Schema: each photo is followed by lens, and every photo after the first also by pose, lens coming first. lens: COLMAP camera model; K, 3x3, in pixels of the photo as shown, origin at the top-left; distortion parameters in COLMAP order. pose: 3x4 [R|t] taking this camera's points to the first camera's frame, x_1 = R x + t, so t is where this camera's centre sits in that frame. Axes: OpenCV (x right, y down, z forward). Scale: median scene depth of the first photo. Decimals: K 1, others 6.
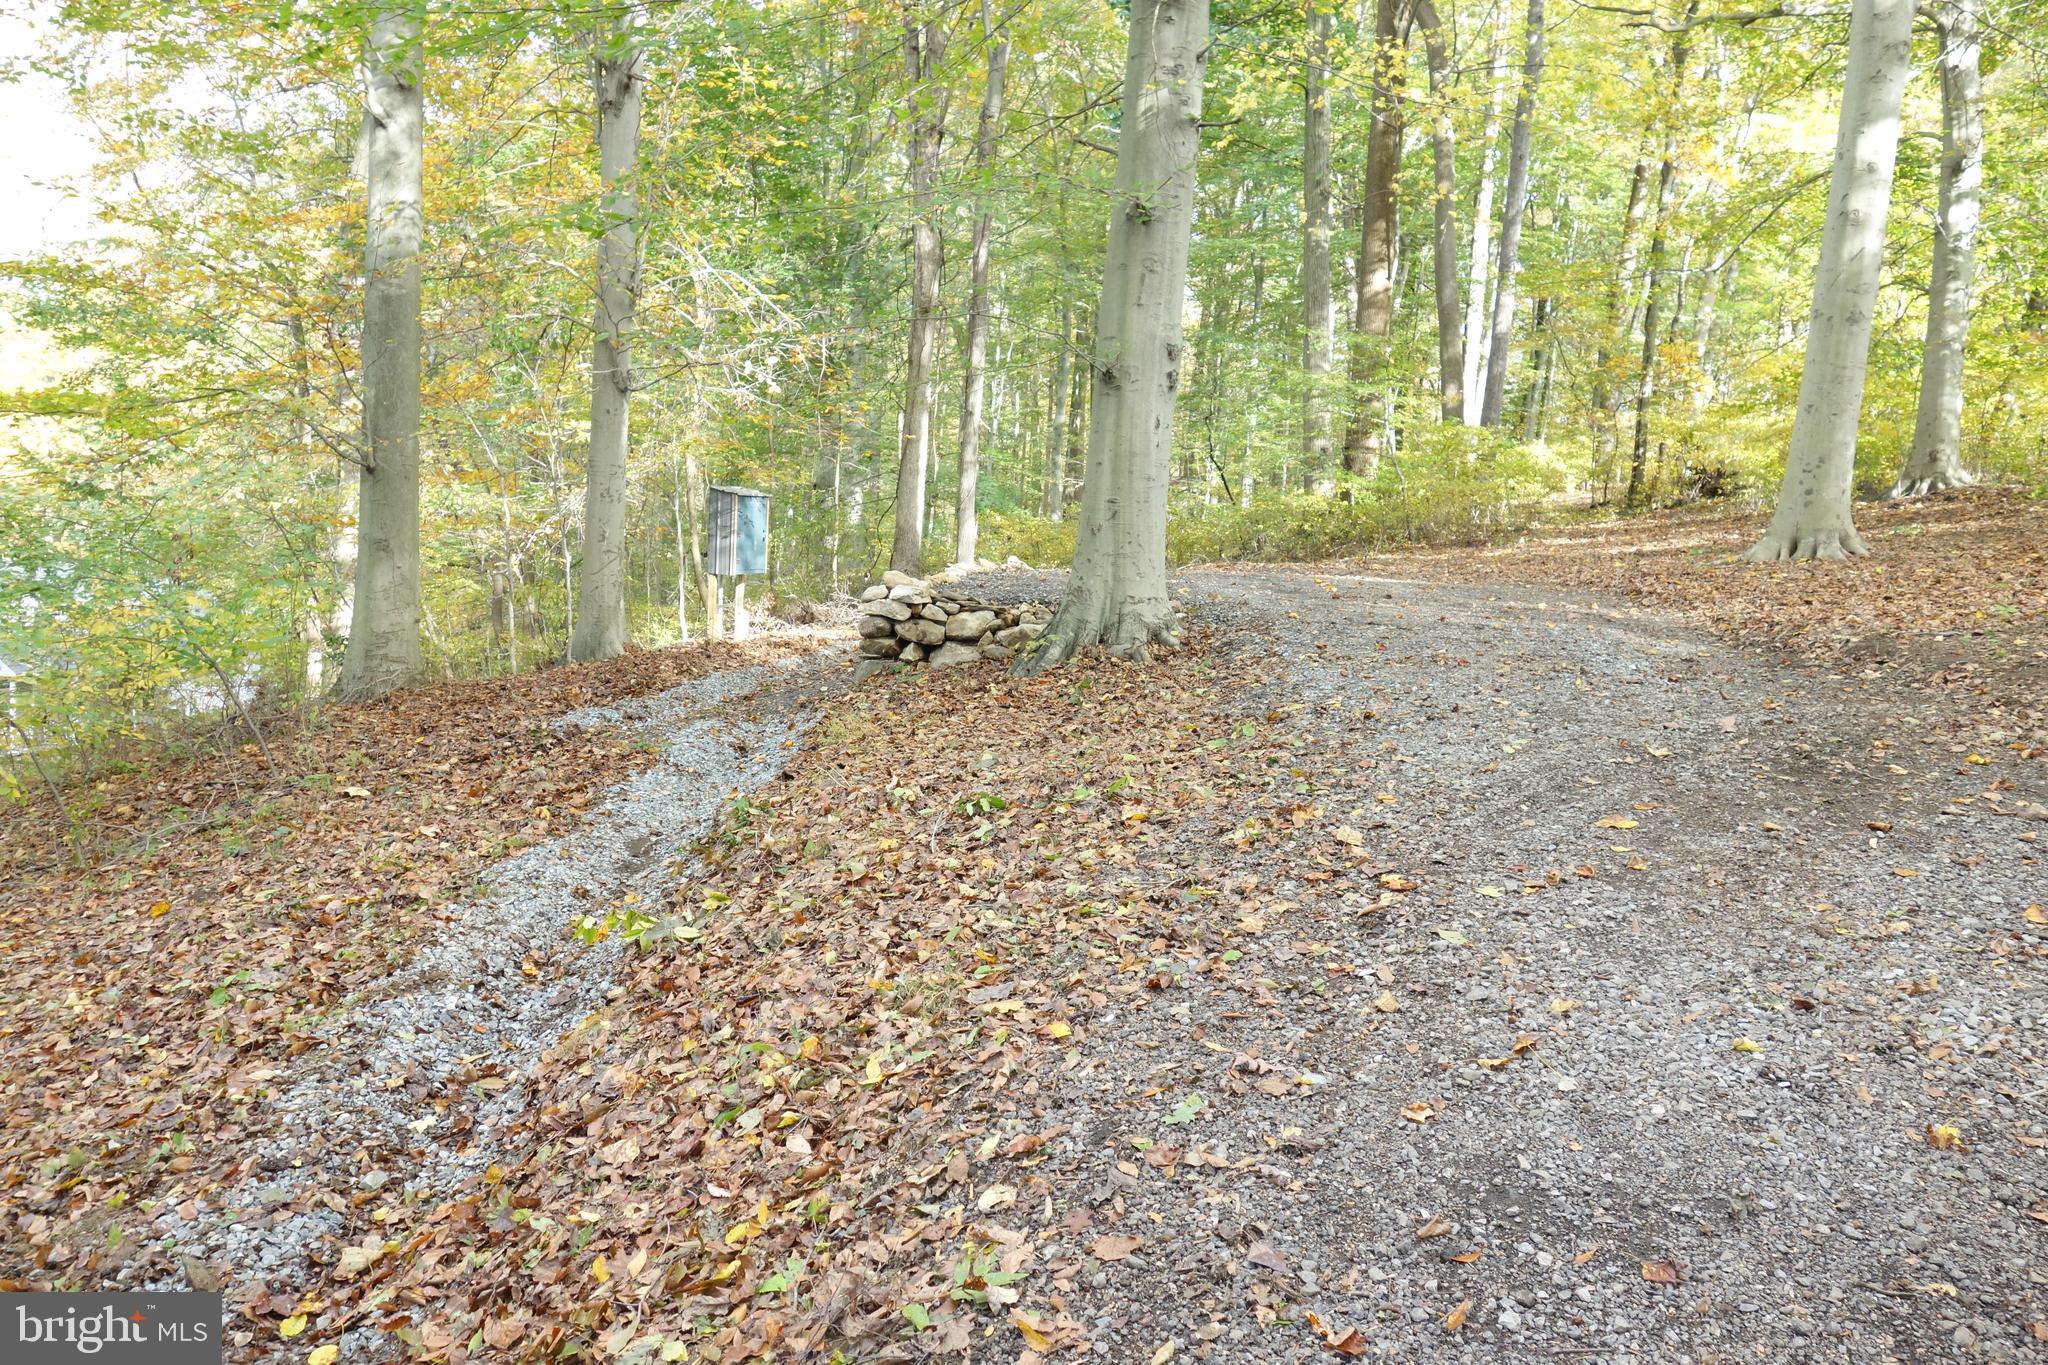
lens RADIAL K [[1616.9, 0, 1020.6], [0, 1616.9, 699.6], [0, 0, 1]] dist [-0.000684, -0.001476]
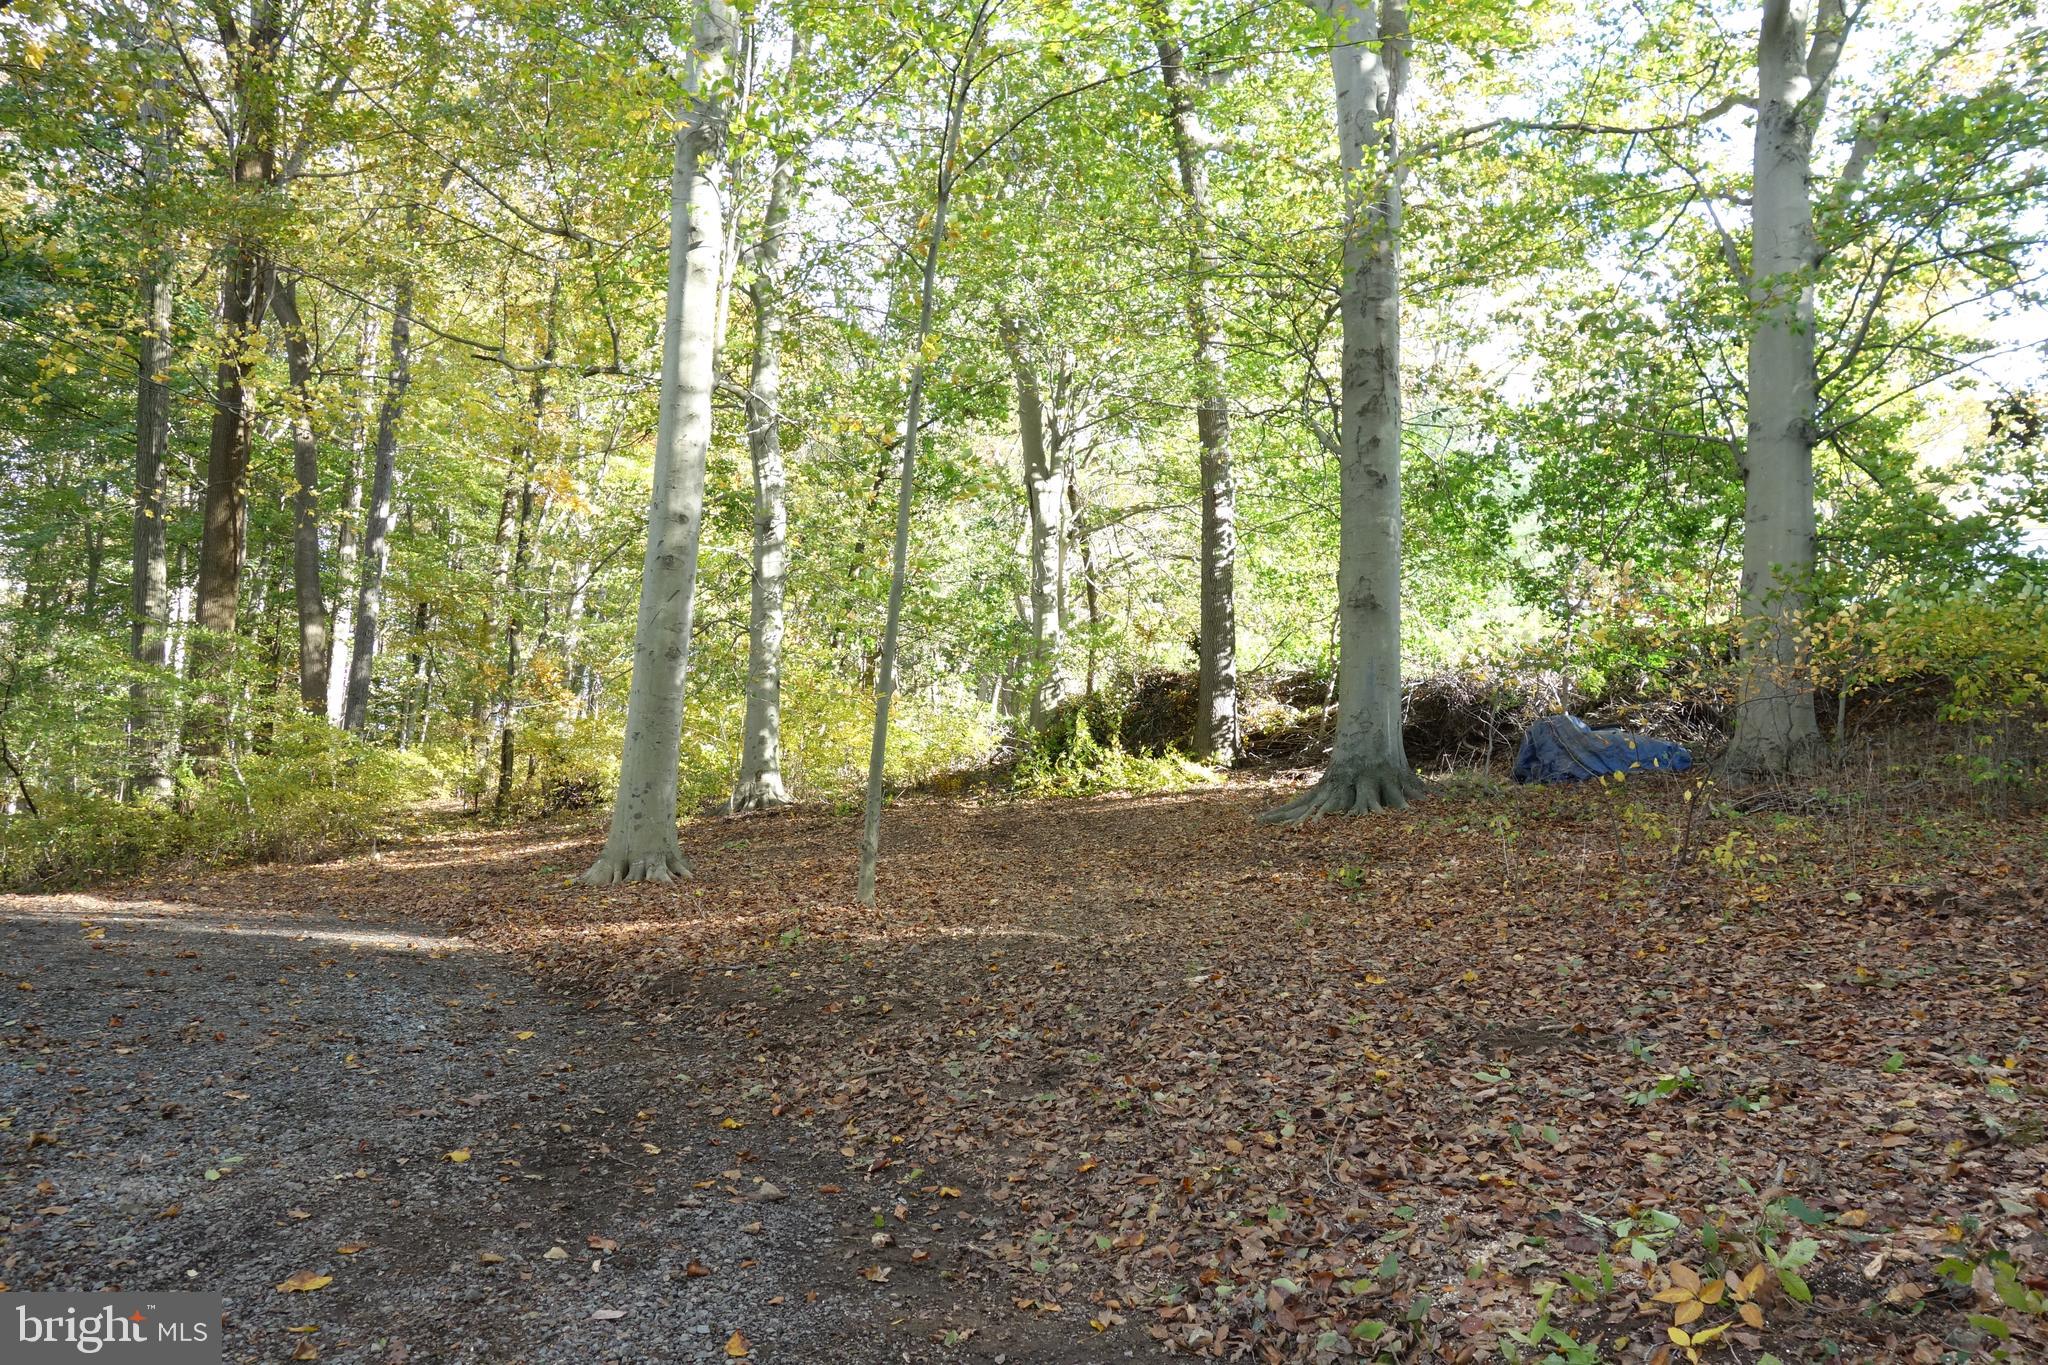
lens RADIAL K [[1616.9, 0, 1030.9], [0, 1616.9, 696.3], [0, 0, 1]] dist [-0.000684, -0.001476]
pose [[0.788220, 0.045987, 0.613673, 0.030062], [0.069126, 0.984276, -0.162548, -0.011637], [-0.611498, 0.170545, 0.772647, 0.021071]]
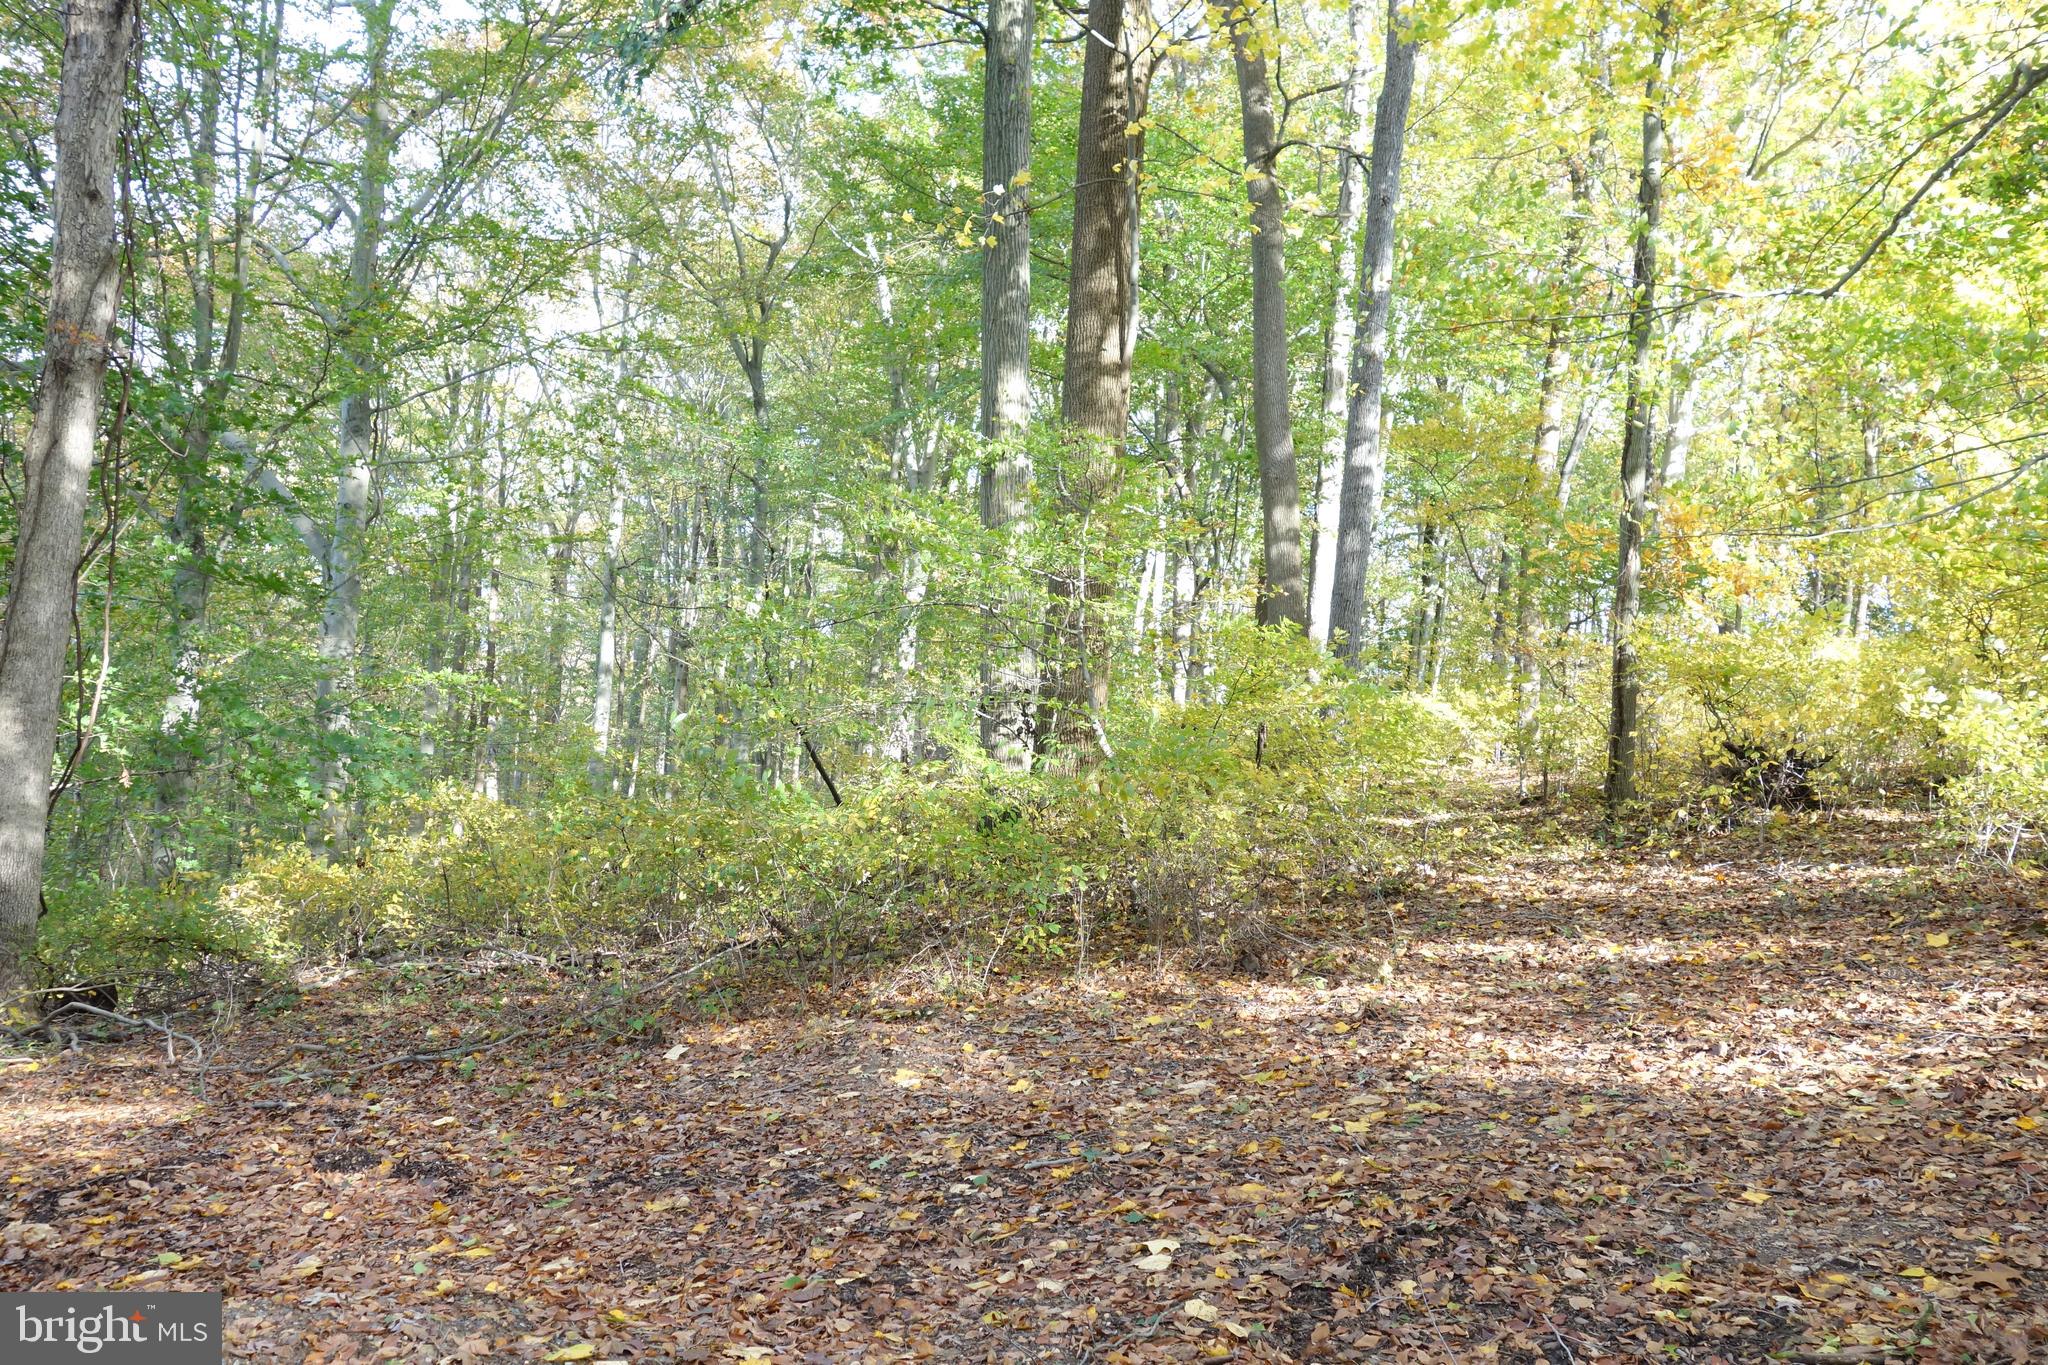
lens RADIAL K [[1616.9, 0, 1025.4], [0, 1616.9, 678.8], [0, 0, 1]] dist [-0.000684, -0.001476]
pose [[0.997814, 0.026653, 0.060477, 0.242187], [-0.016694, 0.987046, -0.159568, -0.115534], [-0.063947, 0.158210, 0.985333, 0.751500]]
